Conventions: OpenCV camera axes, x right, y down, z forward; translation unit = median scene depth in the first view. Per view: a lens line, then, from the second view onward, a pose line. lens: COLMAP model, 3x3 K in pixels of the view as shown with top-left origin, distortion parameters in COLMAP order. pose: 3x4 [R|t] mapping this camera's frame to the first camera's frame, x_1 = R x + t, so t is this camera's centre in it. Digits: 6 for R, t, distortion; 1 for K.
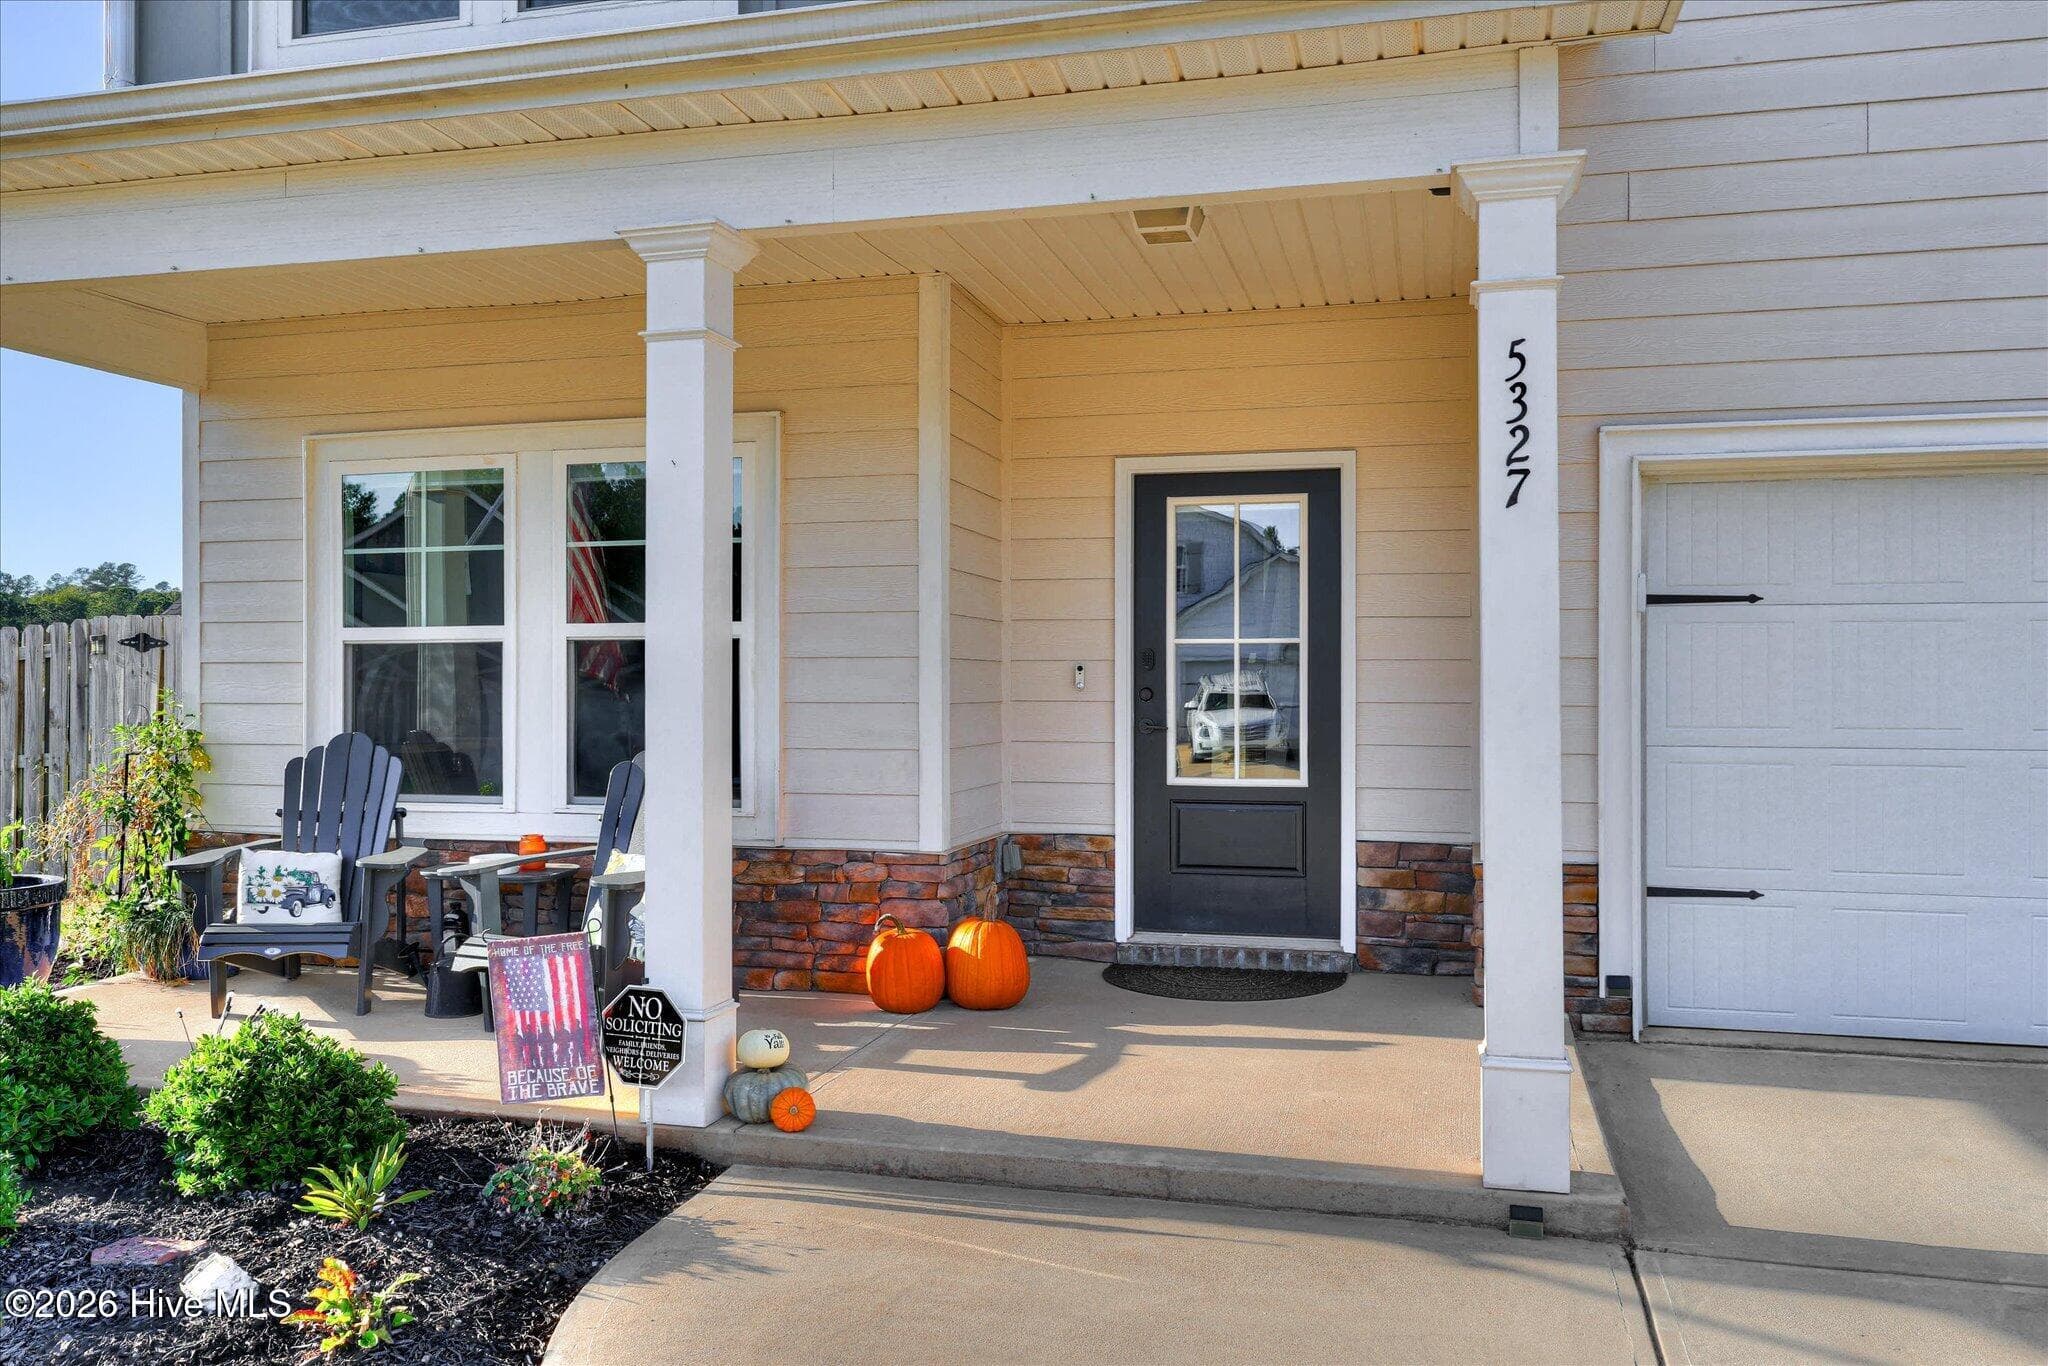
lens RADIAL K [[1667.3, 0, 998.6], [0, 1667.3, 643.4], [0, 0, 1]] dist [0.003248, 0.002099]
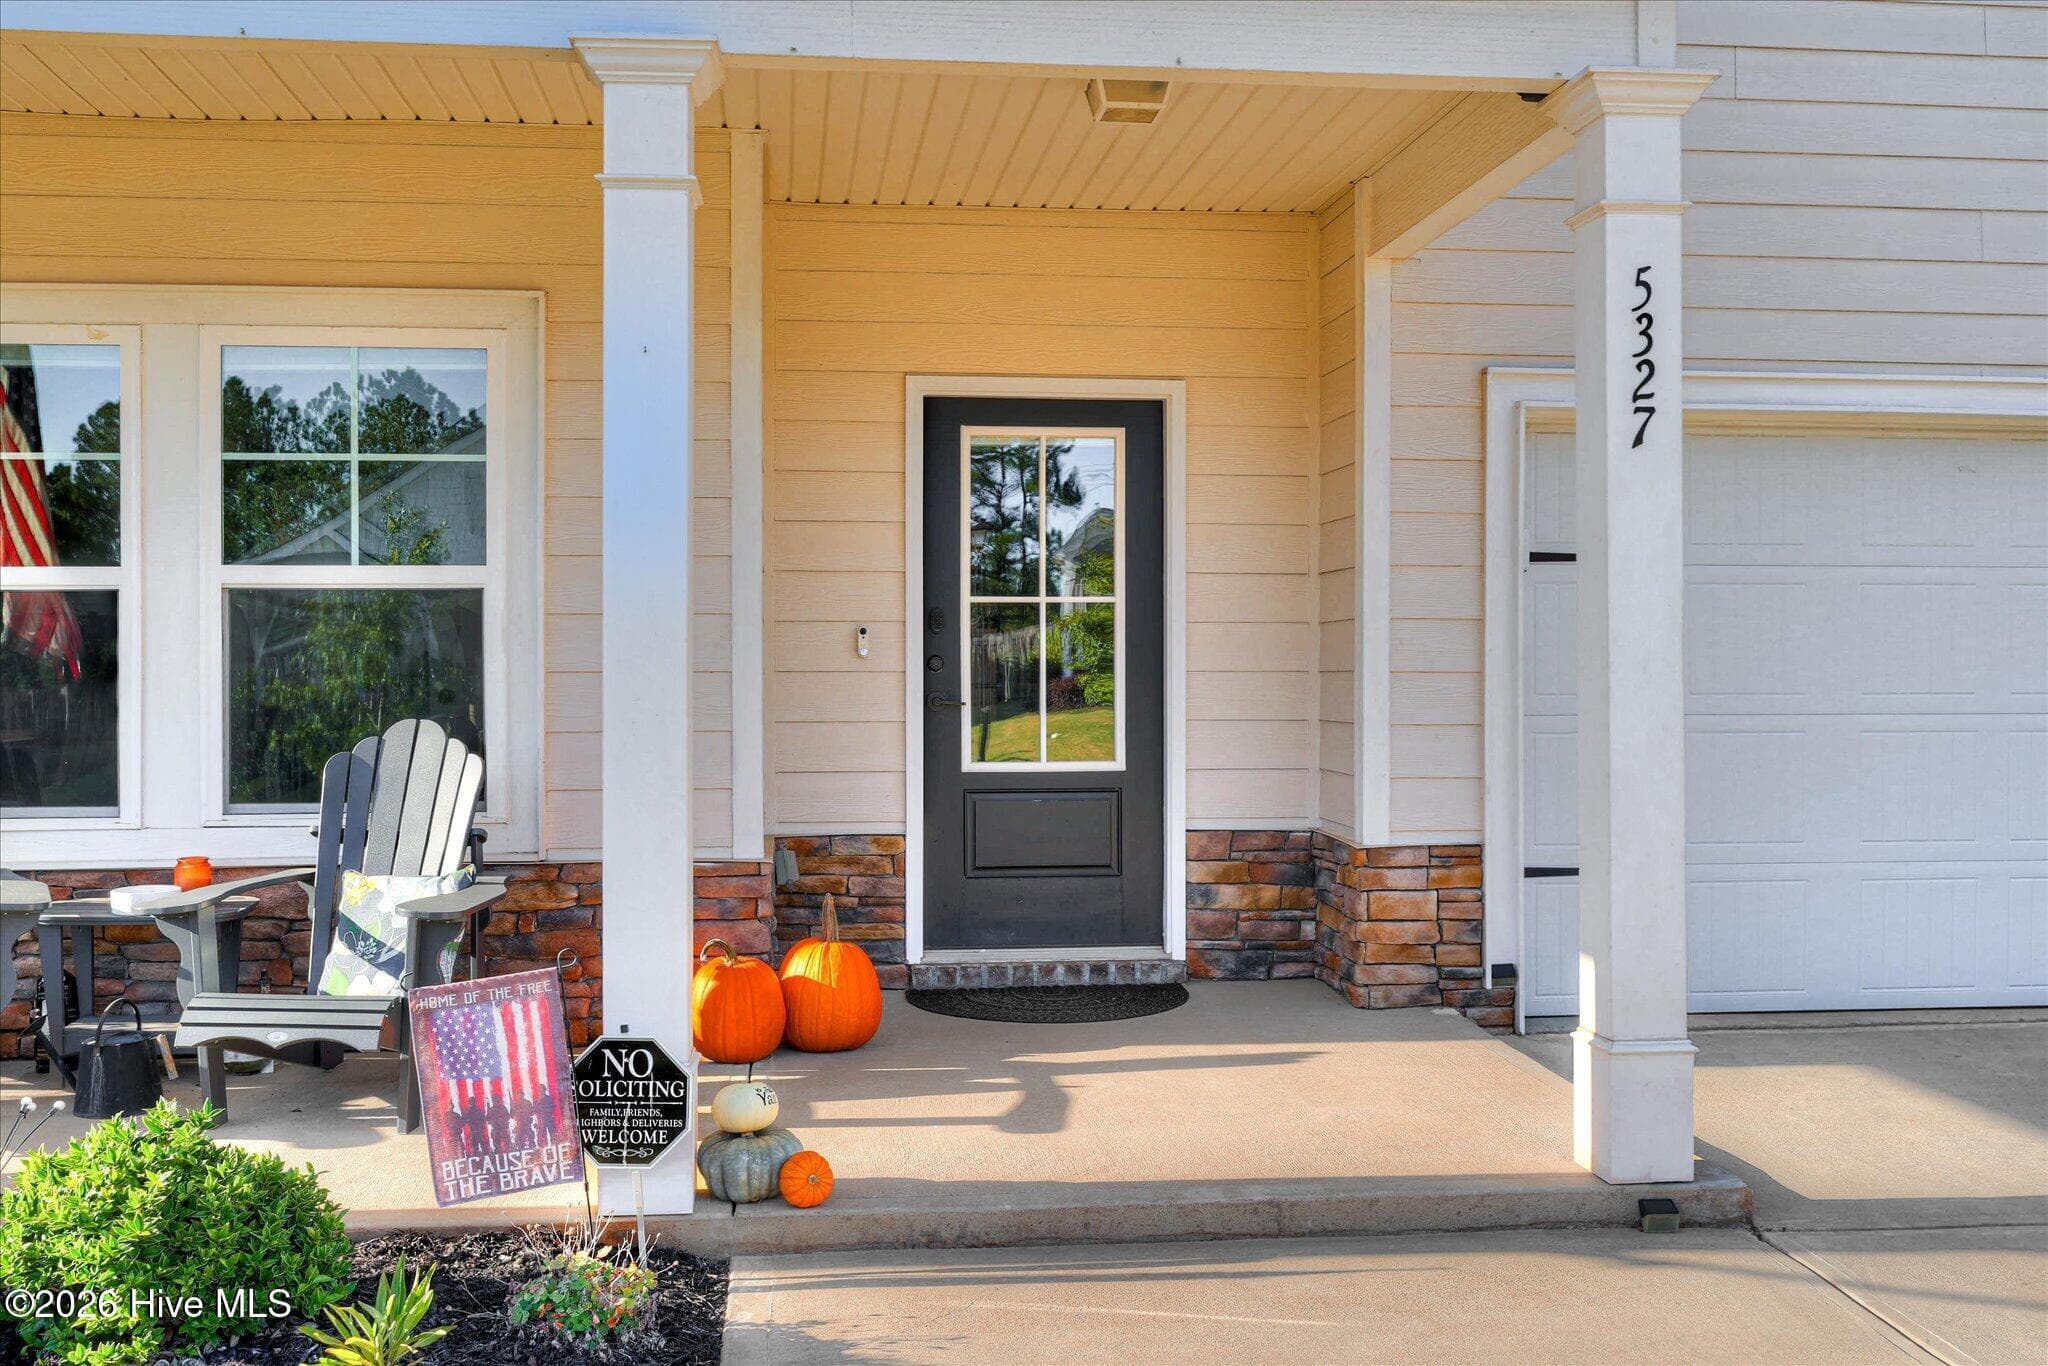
lens RADIAL K [[2061.8, 0, 982.5], [0, 2061.8, 635.5], [0, 0, 1]] dist [0.004535, 0.000000]
pose [[0.926848, 0.003774, 0.375418, -0.318965], [-0.006380, 0.999963, 0.005700, 0.012726], [-0.375383, -0.007678, 0.926838, 0.051983]]
